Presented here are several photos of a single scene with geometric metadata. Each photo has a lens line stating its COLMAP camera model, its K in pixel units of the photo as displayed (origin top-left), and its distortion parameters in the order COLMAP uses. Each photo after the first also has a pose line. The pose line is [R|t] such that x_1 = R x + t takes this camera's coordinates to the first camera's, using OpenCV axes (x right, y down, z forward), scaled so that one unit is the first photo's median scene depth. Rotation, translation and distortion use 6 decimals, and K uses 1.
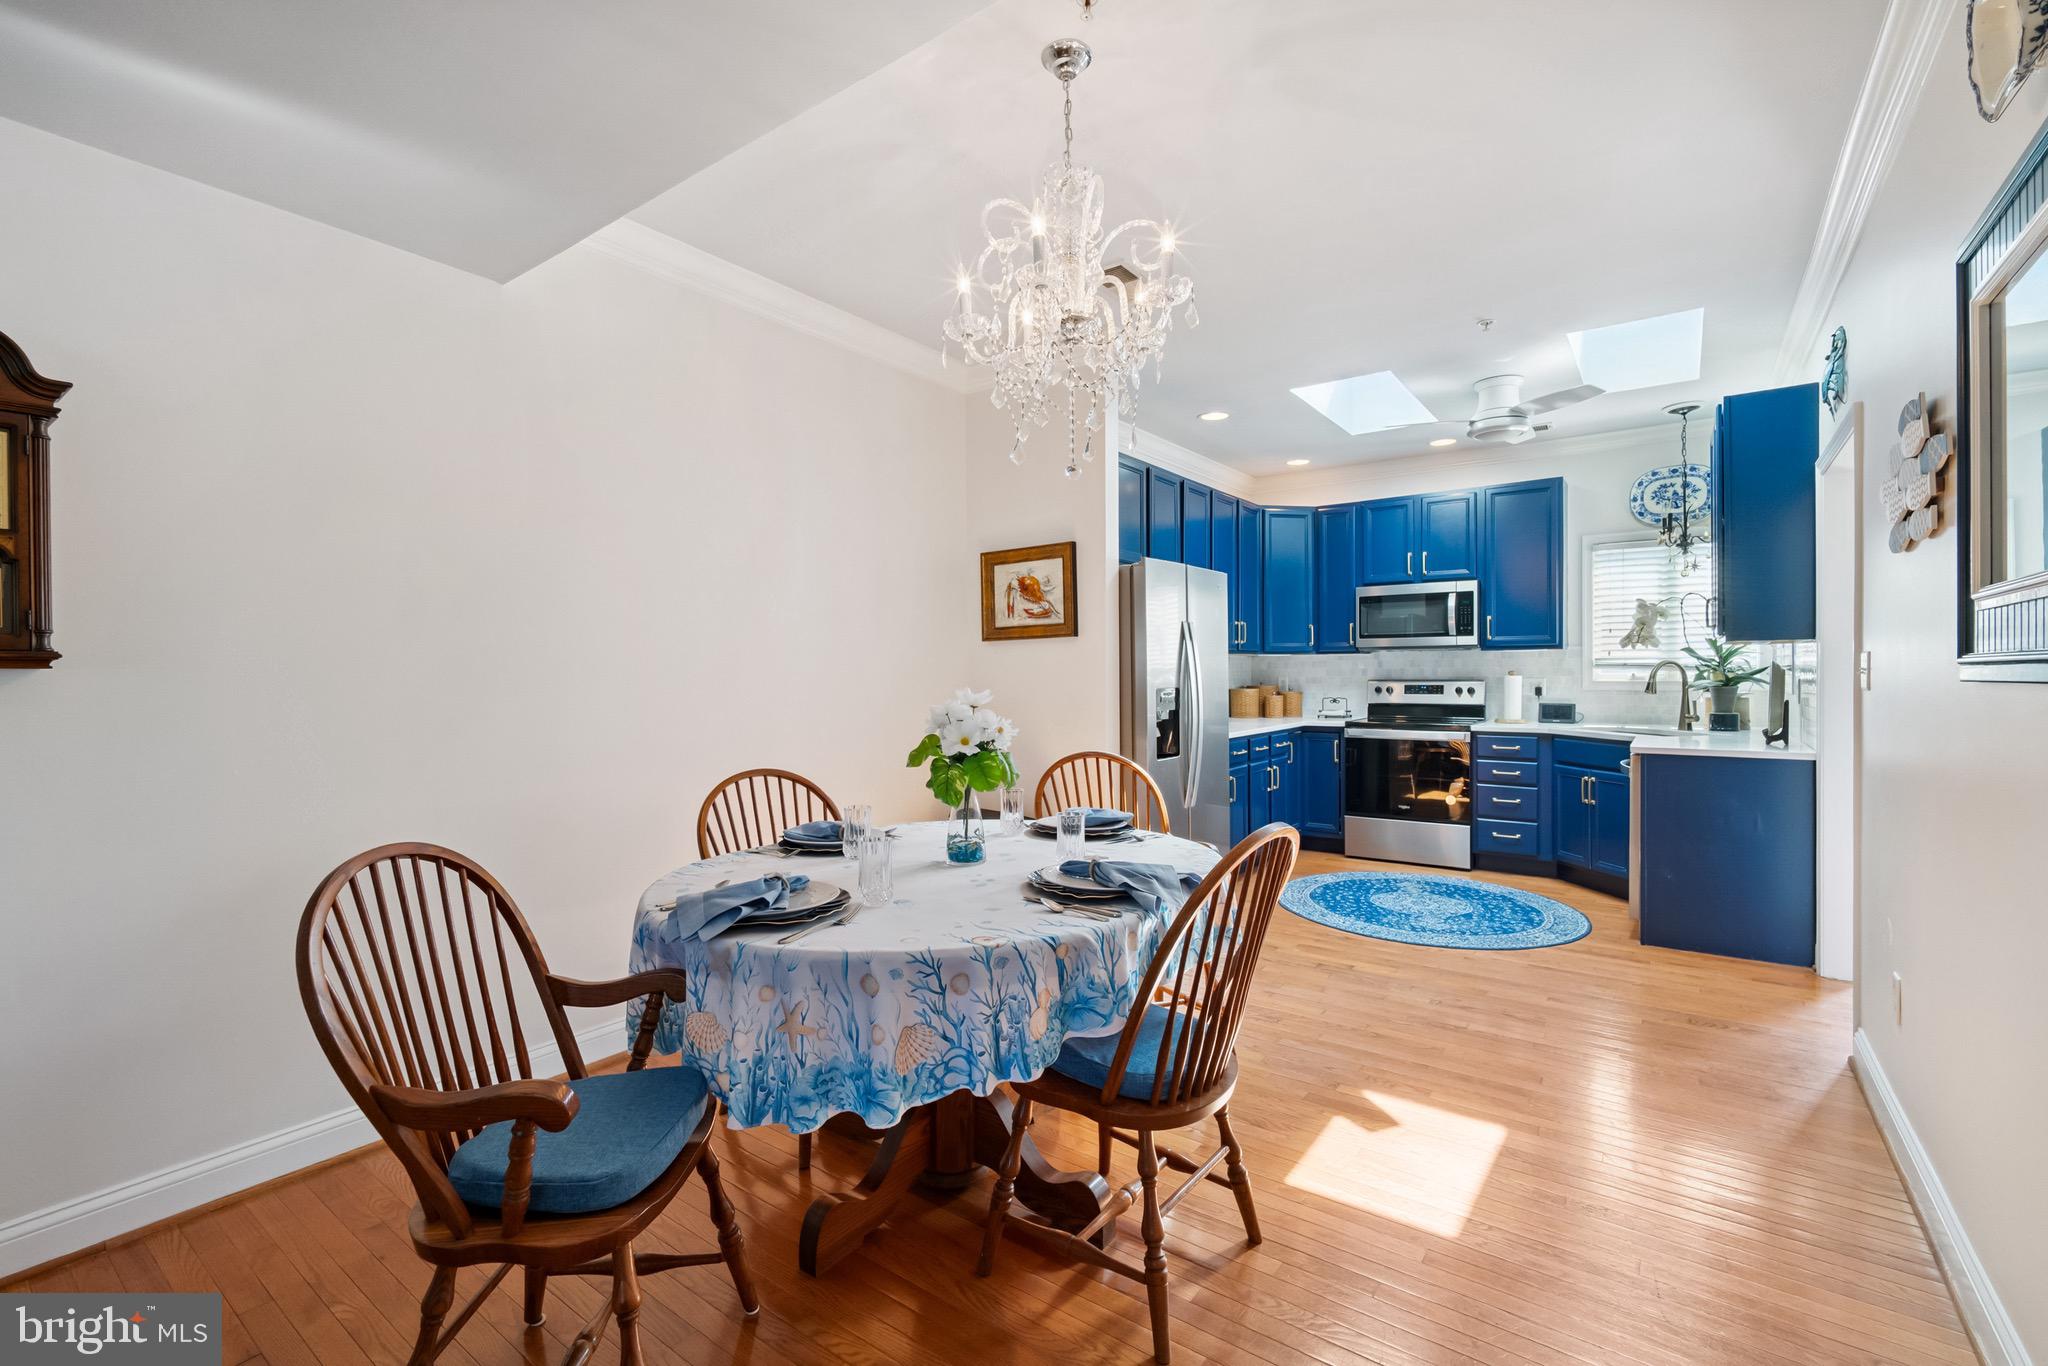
lens RADIAL K [[890.9, 0, 1017.6], [0, 890.9, 679.0], [0, 0, 1]] dist [0.000323, 0.000015]
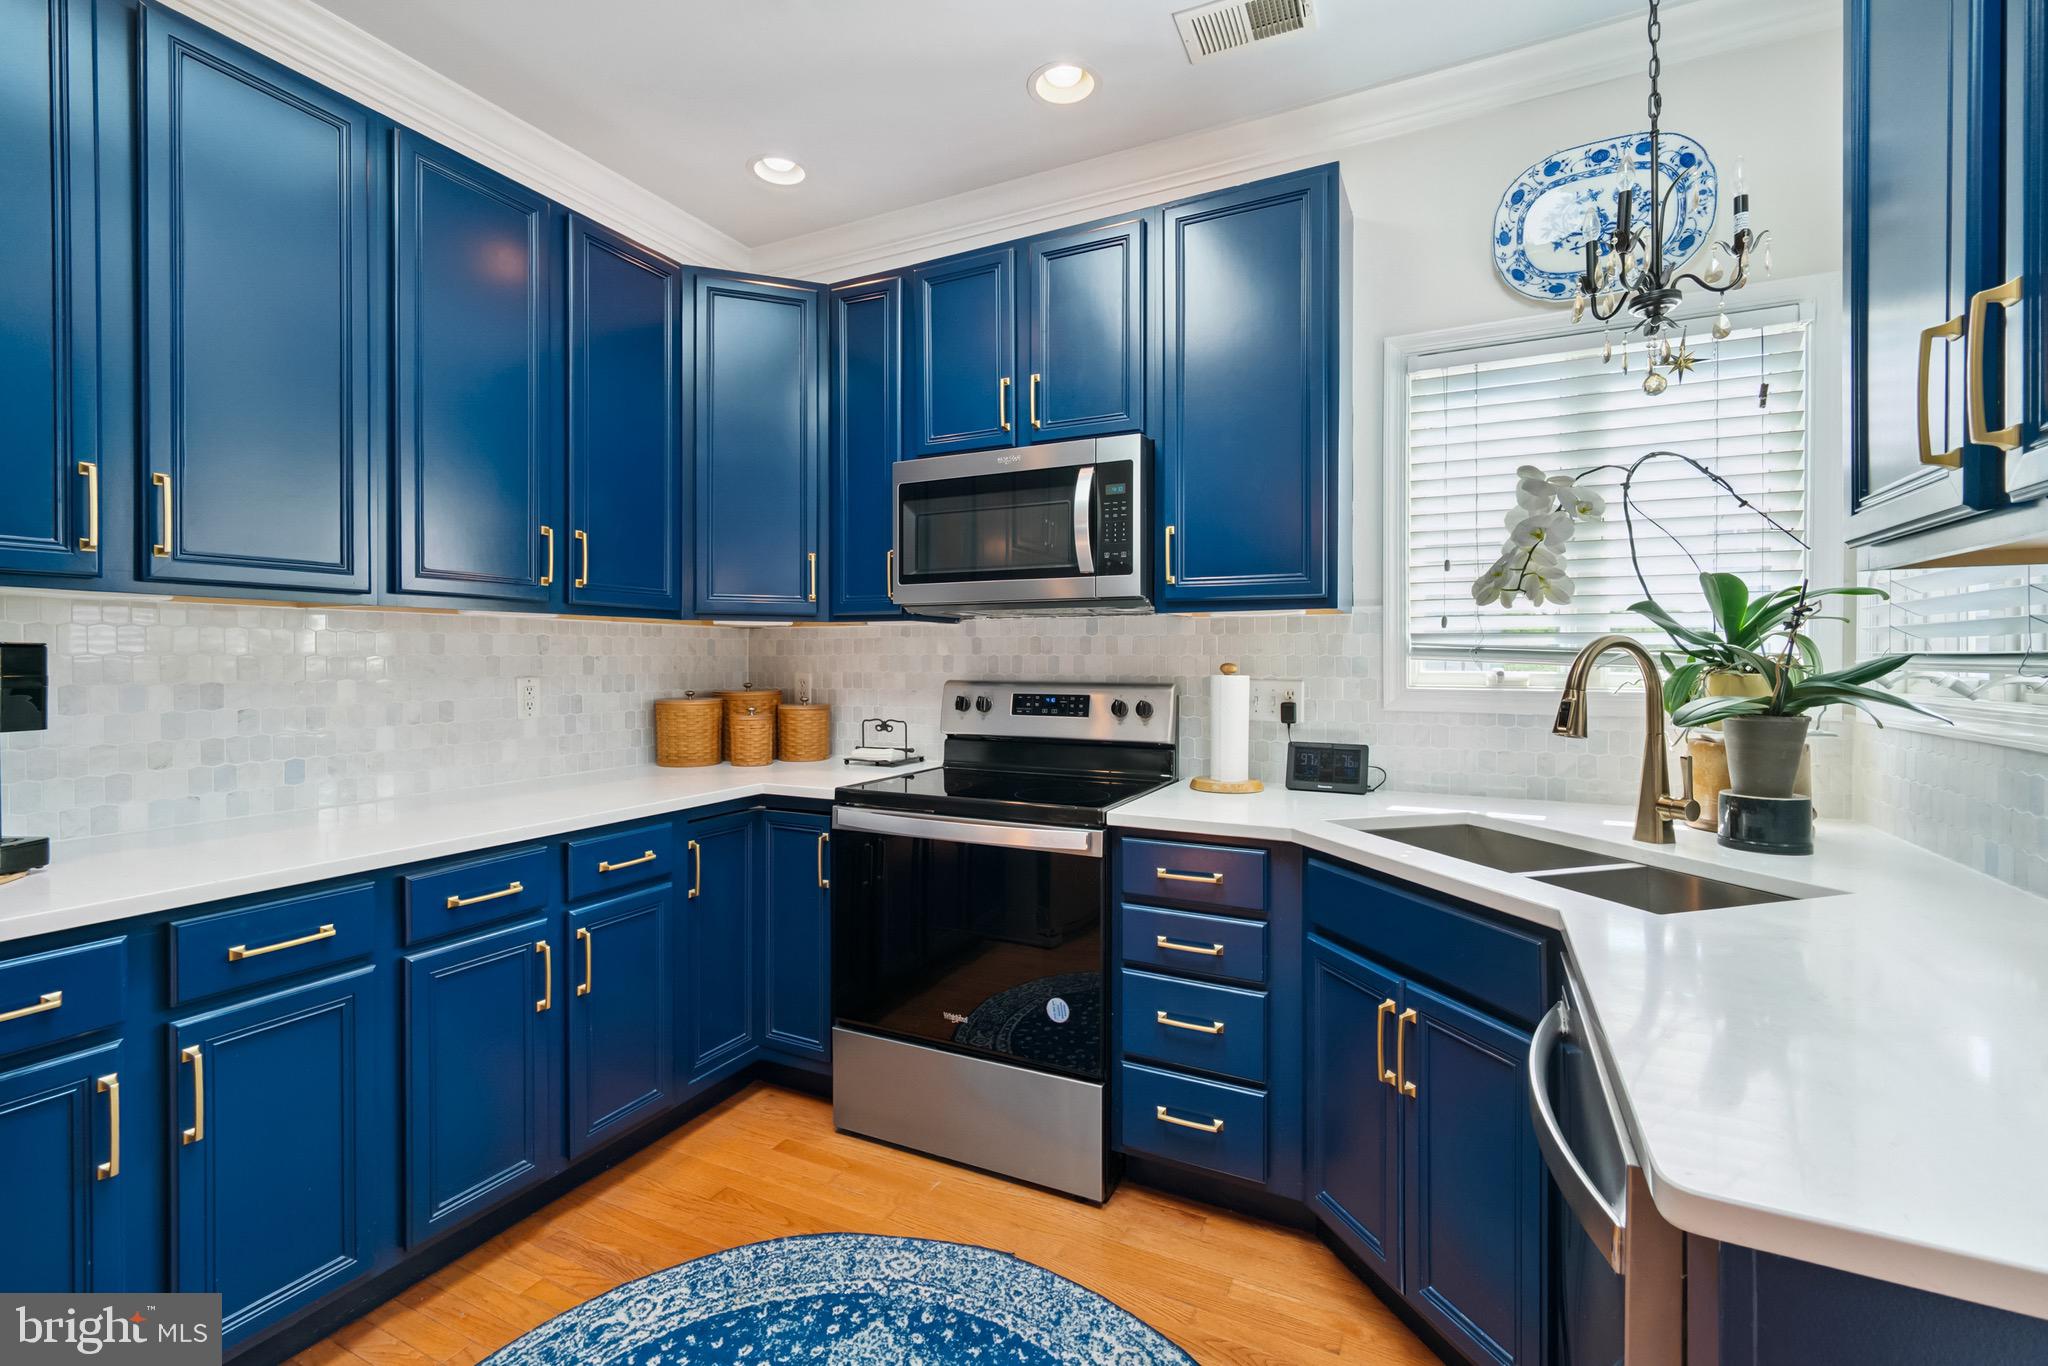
lens RADIAL K [[893.5, 0, 1025.0], [0, 893.5, 666.2], [0, 0, 1]] dist [0.000470, 0.000366]
pose [[0.984890, 0.006862, 0.173048, 0.419332], [-0.006558, 0.999976, -0.002331, -0.006762], [-0.173059, 0.001161, 0.984911, 0.652766]]
